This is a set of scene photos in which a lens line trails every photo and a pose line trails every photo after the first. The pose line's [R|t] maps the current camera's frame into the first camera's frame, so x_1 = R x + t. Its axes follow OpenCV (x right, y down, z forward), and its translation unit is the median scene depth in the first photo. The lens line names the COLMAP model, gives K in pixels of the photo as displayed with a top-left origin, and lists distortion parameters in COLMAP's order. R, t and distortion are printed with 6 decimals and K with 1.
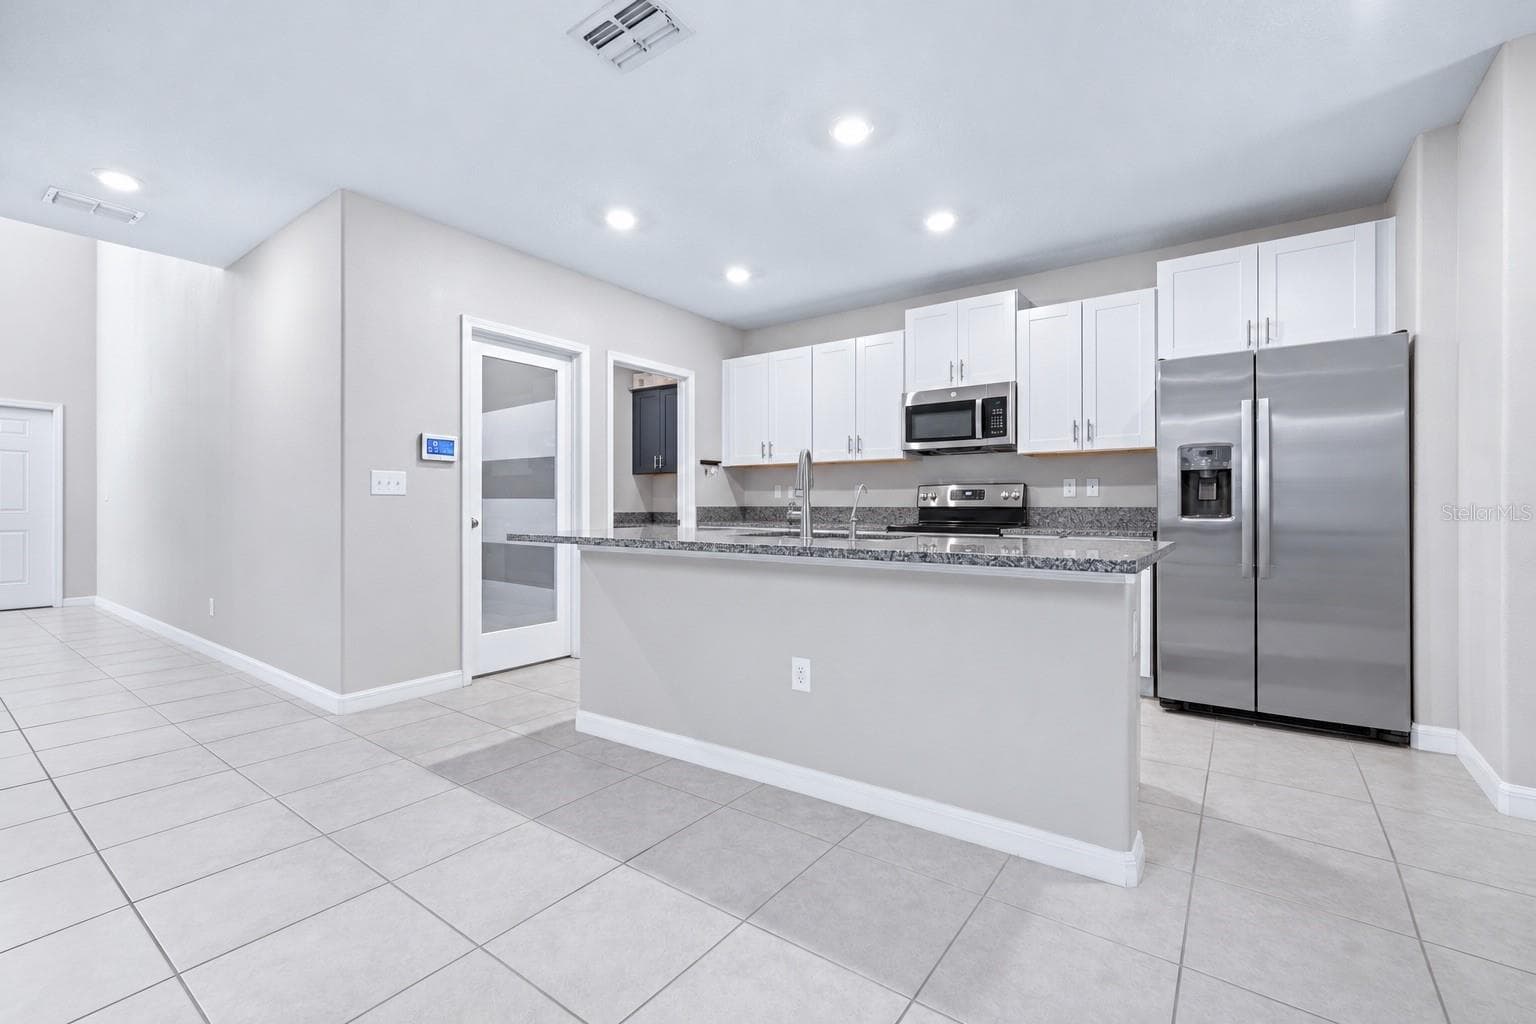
lens RADIAL K [[649.2, 0, 768.0], [0, 649.2, 512.0], [0, 0, 1]] dist [-0.001848, -0.000240]
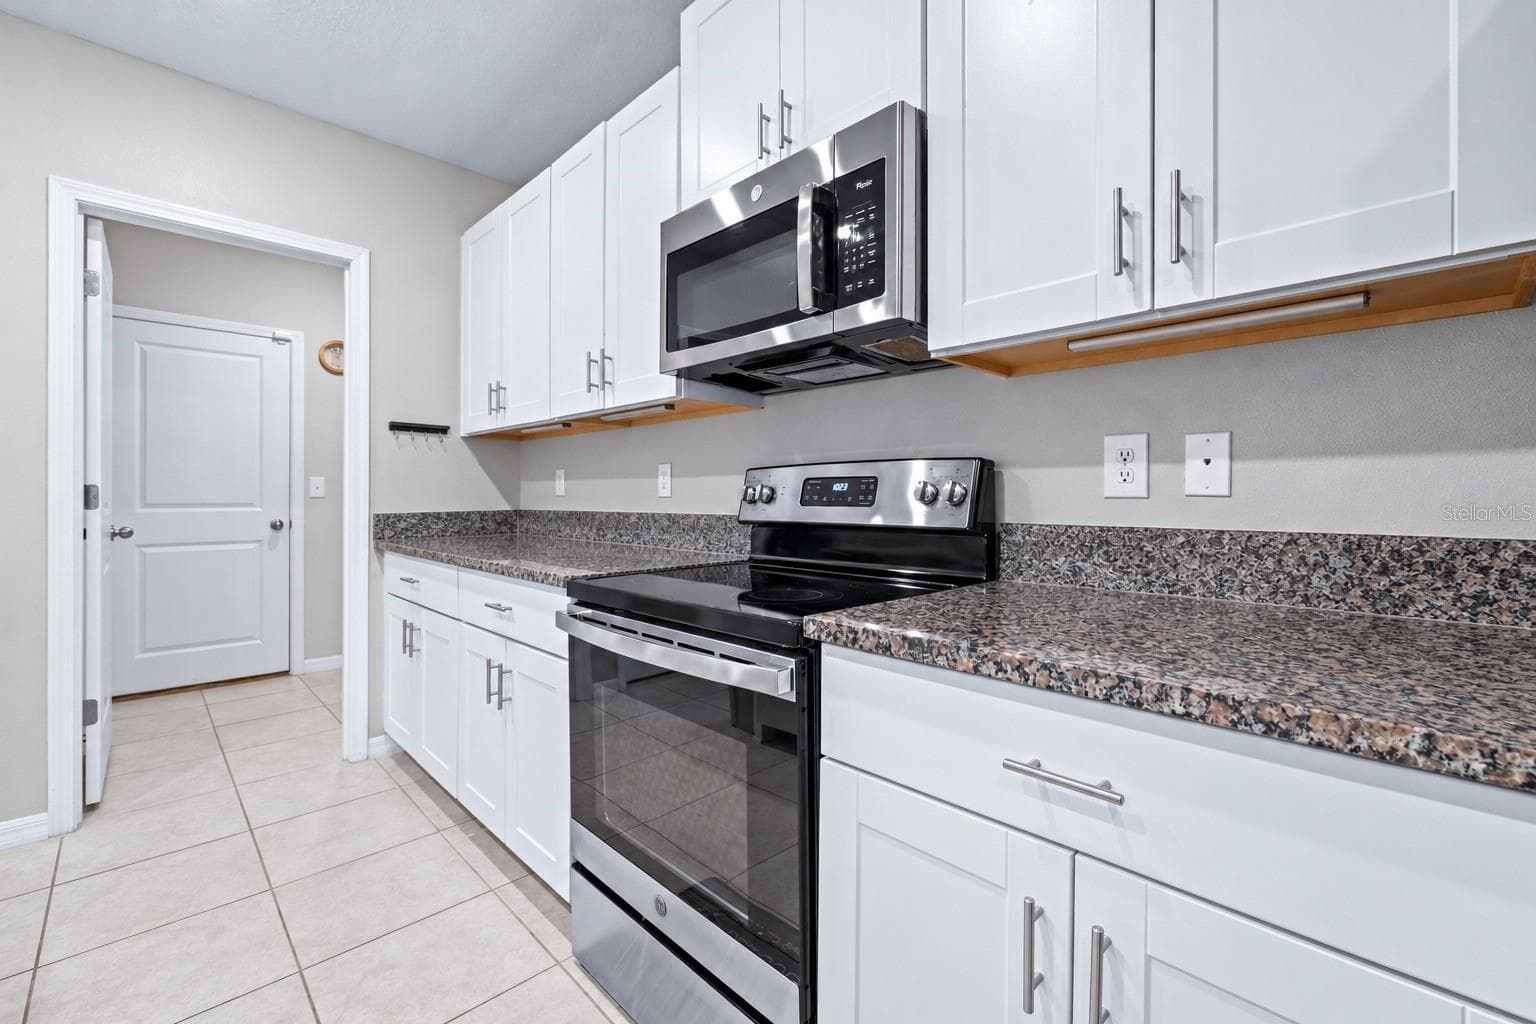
lens RADIAL K [[649.2, 0, 768.0], [0, 649.2, 512.0], [0, 0, 1]] dist [-0.001848, -0.000240]
pose [[0.986637, 0.002753, -0.162912, 0.353737], [-0.000100, 0.999867, 0.016293, -0.022285], [0.162935, -0.016059, 0.986506, 0.682990]]
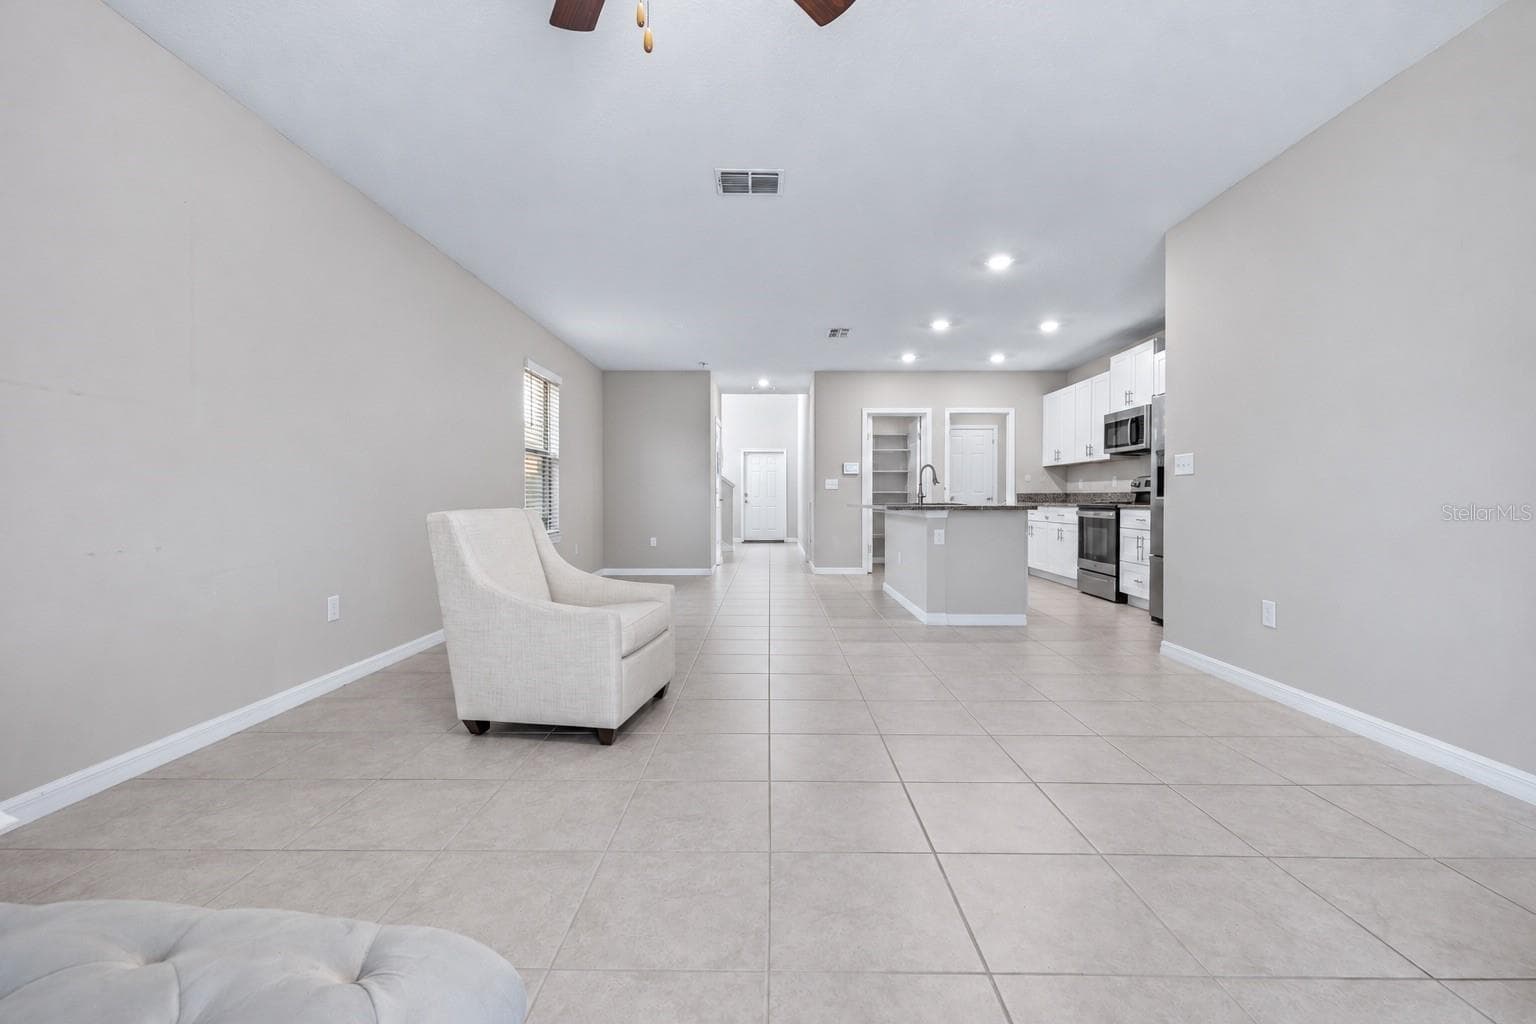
lens RADIAL K [[636.4, 0, 765.2], [0, 636.4, 492.9], [0, 0, 1]] dist [0.000016, 0.000015]
pose [[0.574008, -0.007661, -0.818814, 1.009434], [-0.001723, 0.999943, -0.010564, 0.010149], [0.818848, 0.007475, 0.573962, -0.481290]]
